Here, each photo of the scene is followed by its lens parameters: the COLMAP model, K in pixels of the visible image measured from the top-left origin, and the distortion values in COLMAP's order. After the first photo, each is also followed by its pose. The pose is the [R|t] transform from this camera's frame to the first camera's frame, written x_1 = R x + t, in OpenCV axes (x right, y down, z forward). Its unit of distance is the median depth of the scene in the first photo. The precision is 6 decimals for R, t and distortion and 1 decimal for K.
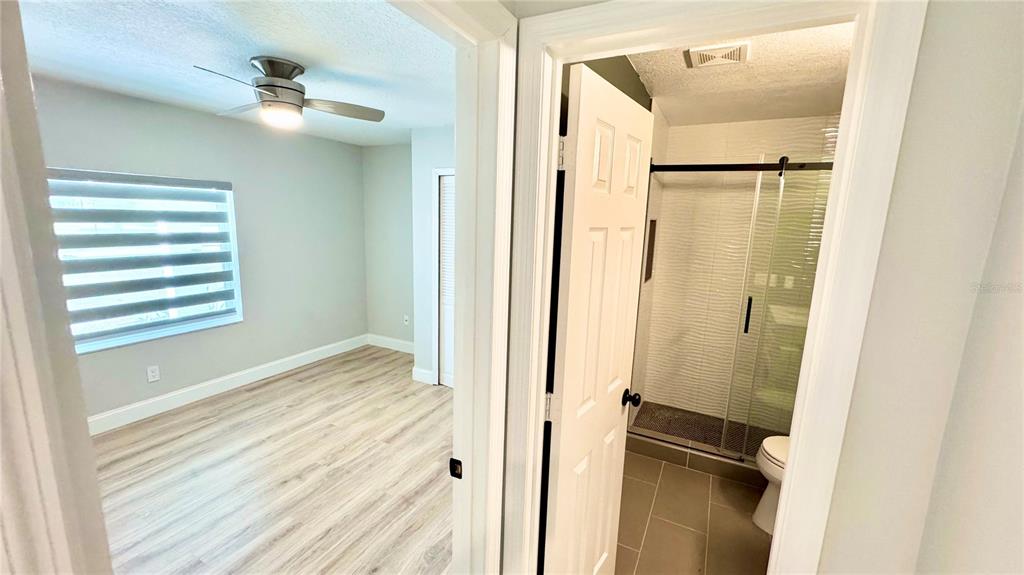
lens RADIAL K [[410.4, 0, 510.6], [0, 410.4, 288.6], [0, 0, 1]] dist [-0.004117, 0.000330]
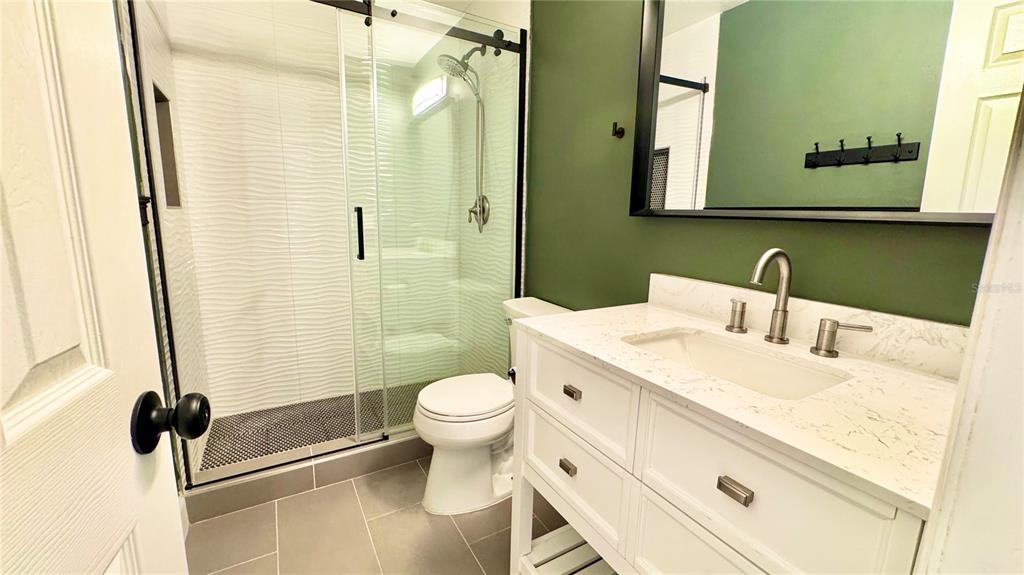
lens RADIAL K [[410.4, 0, 510.6], [0, 410.4, 288.6], [0, 0, 1]] dist [-0.004117, 0.000330]
pose [[0.536592, -0.166633, 0.827226, 0.117831], [0.143858, 0.984023, 0.104903, 0.107729], [-0.831489, 0.062713, 0.551990, 0.375476]]
